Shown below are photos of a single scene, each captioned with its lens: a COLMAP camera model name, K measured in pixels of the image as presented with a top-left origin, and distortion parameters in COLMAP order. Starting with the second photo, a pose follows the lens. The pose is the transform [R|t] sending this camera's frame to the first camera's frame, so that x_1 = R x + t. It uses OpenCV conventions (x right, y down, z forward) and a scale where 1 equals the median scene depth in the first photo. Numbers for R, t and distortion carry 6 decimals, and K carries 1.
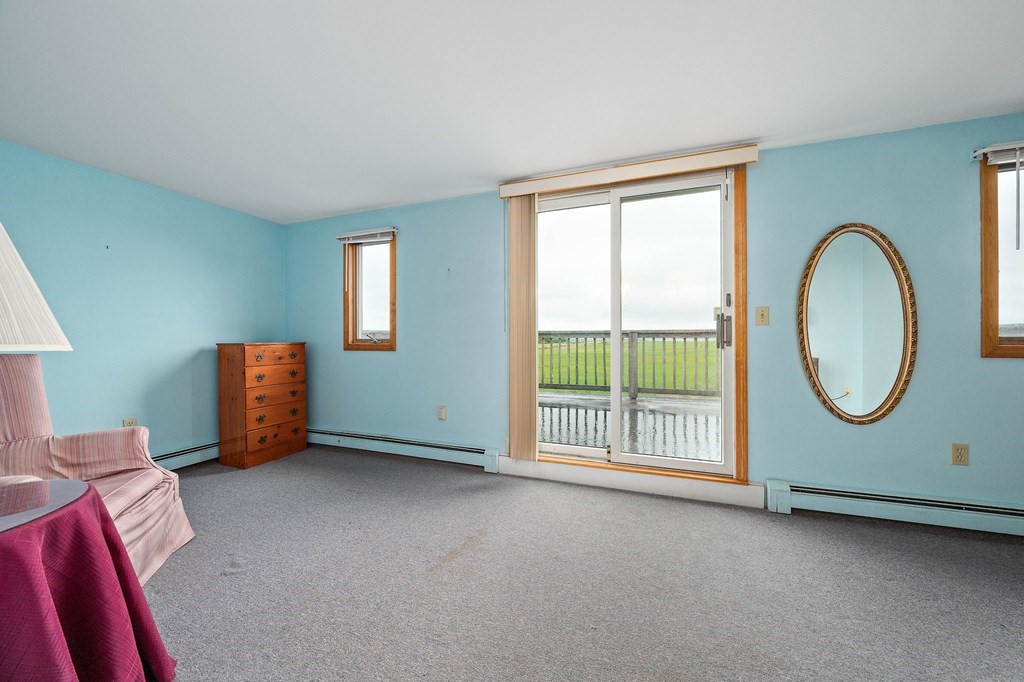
lens RADIAL K [[362.1, 0, 513.9], [0, 362.1, 339.6], [0, 0, 1]] dist [-0.002743, -0.000201]
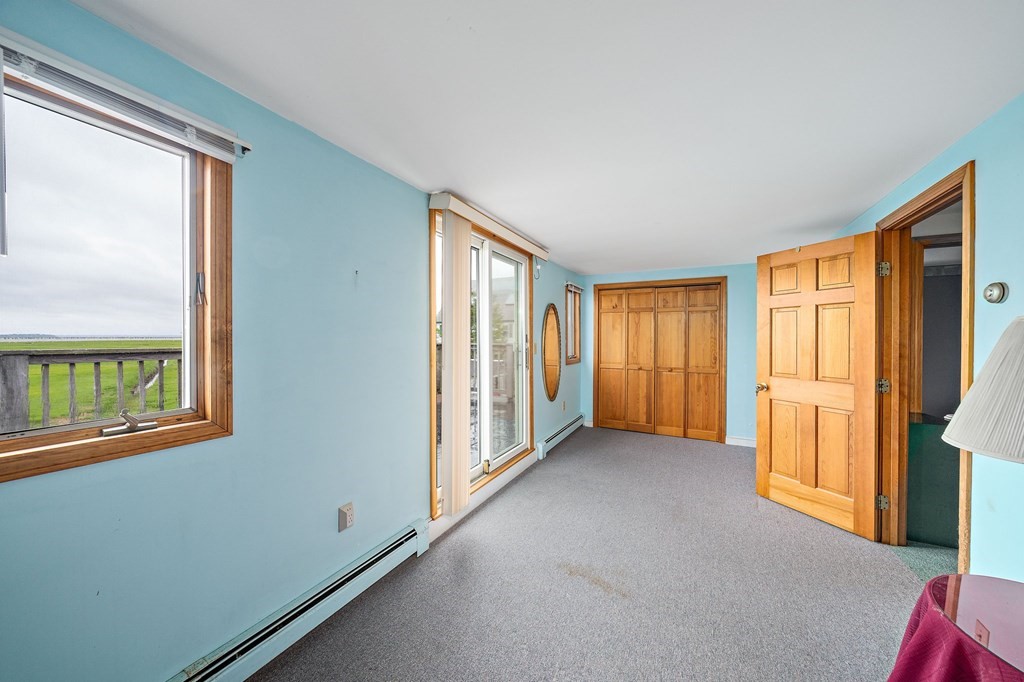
lens RADIAL K [[362.1, 0, 513.9], [0, 362.1, 339.6], [0, 0, 1]] dist [-0.002743, -0.000201]
pose [[0.095272, -0.002029, 0.995449, -0.901870], [0.000055, 0.999998, 0.002033, -0.098259], [-0.995451, -0.000139, 0.095272, 0.815000]]
